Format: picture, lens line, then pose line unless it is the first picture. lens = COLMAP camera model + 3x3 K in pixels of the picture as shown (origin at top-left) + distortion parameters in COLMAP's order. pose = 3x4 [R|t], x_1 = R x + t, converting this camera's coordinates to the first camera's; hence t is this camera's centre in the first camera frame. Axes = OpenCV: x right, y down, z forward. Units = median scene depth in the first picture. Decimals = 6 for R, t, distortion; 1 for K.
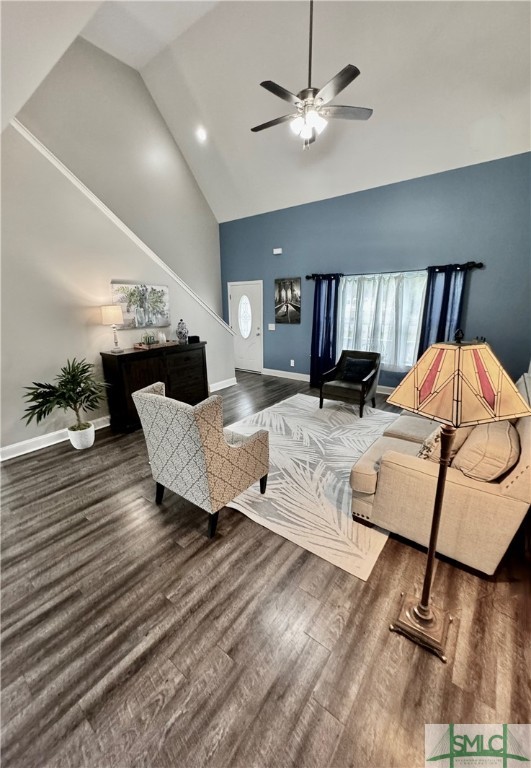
lens RADIAL K [[306.3, 0, 255.7], [0, 306.3, 382.8], [0, 0, 1]] dist [-0.000191, -0.000207]
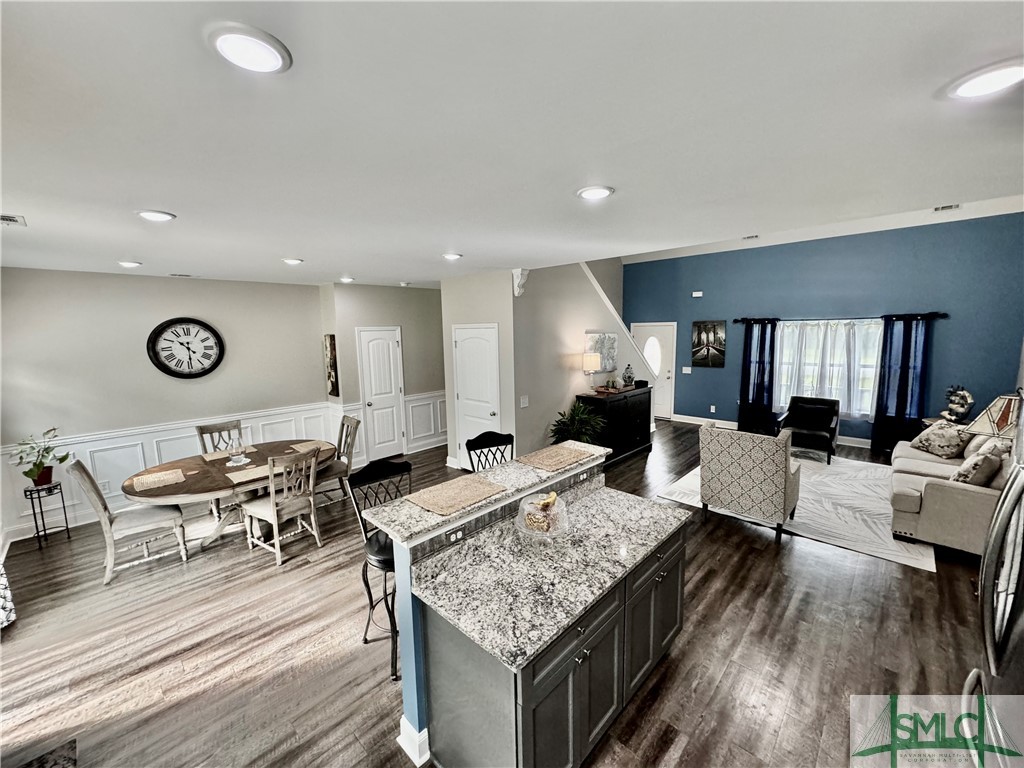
lens RADIAL K [[410.1, 0, 513.0], [0, 410.1, 382.0], [0, 0, 1]] dist [-0.002544, 0.000005]
pose [[0.995748, 0.011547, -0.091393, -0.537512], [-0.023465, 0.991180, -0.130427, 0.043796], [0.089081, 0.132017, 0.987237, -0.416229]]
